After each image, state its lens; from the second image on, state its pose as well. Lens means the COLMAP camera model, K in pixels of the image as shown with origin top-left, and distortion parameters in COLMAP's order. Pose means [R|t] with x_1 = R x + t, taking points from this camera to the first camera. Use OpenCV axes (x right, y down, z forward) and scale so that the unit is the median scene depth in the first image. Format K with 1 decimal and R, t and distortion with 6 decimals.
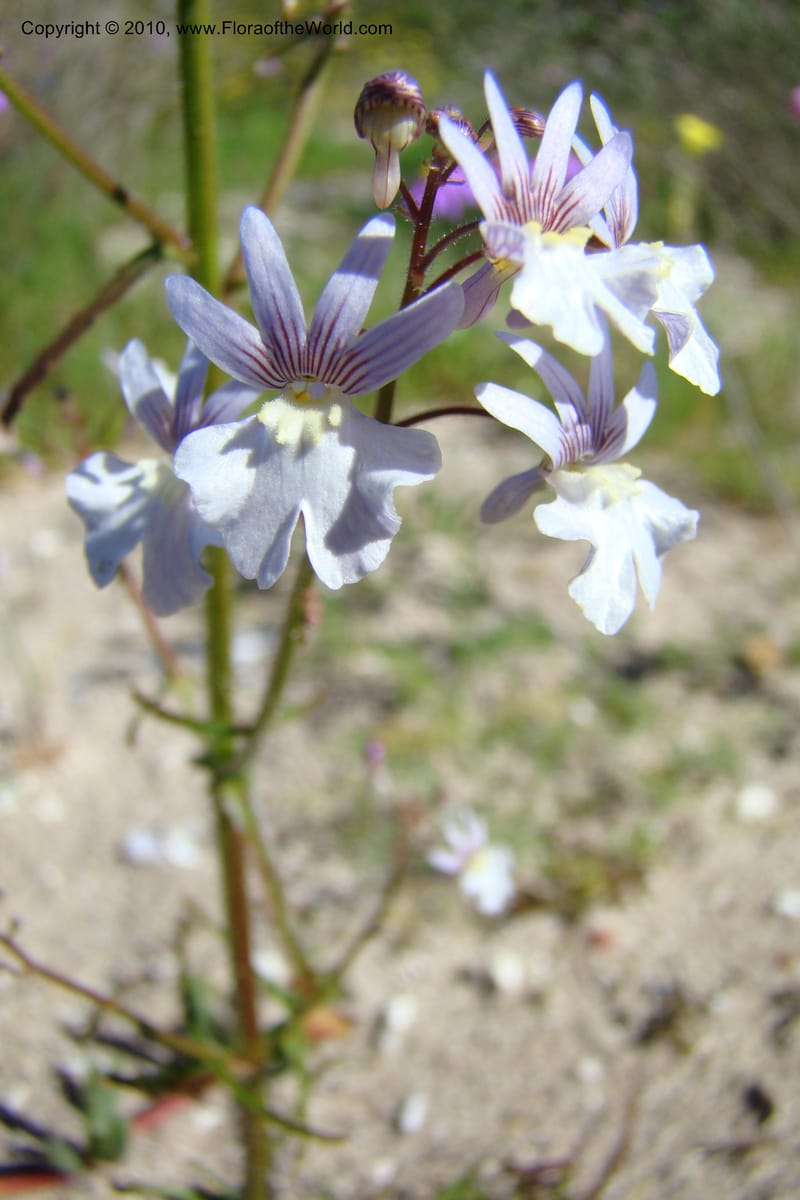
lens RADIAL K [[1058.8, 0, 400.0], [0, 1058.8, 600.0], [0, 0, 1]] dist [-0.141416, 0.019083]
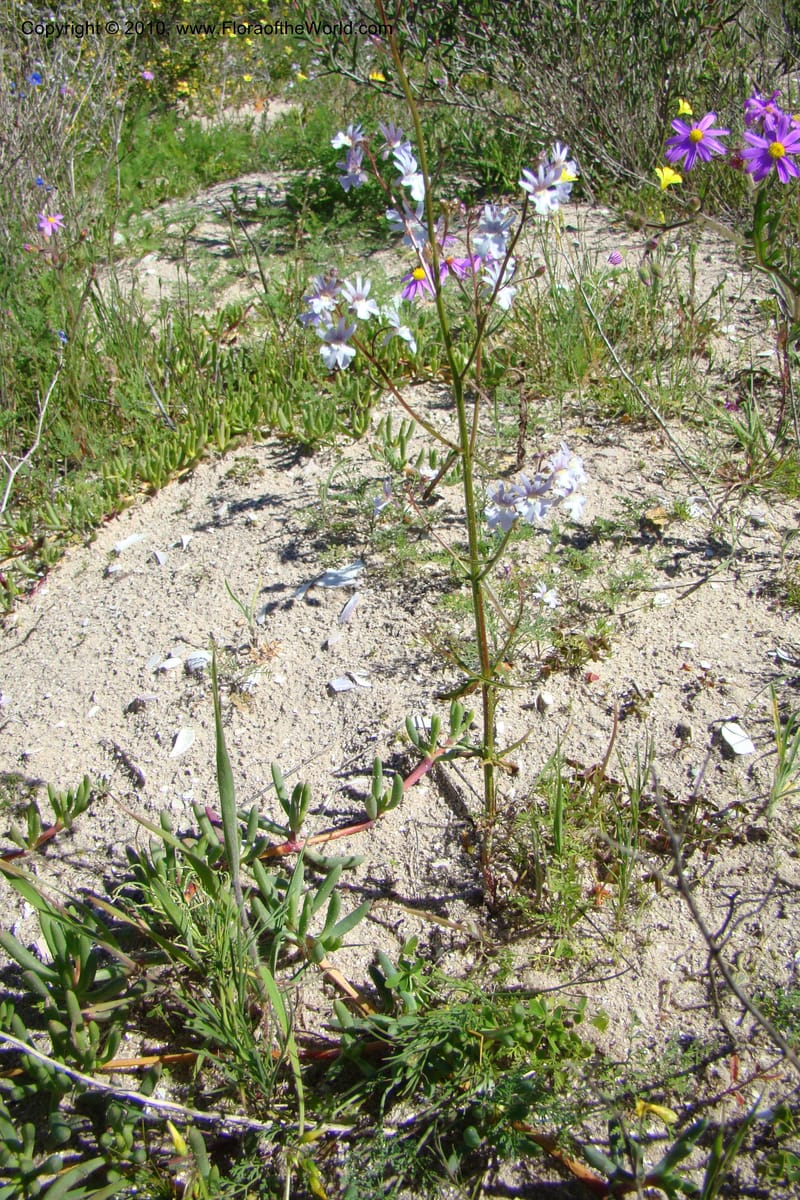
lens RADIAL K [[1100.2, 0, 400.0], [0, 1100.2, 600.0], [0, 0, 1]] dist [-0.178380, 0.097696]
pose [[0.979371, -0.196100, 0.048769, -1.572580], [0.192615, 0.978907, 0.068117, -0.150667], [-0.061098, -0.057318, 0.996485, -6.920753]]
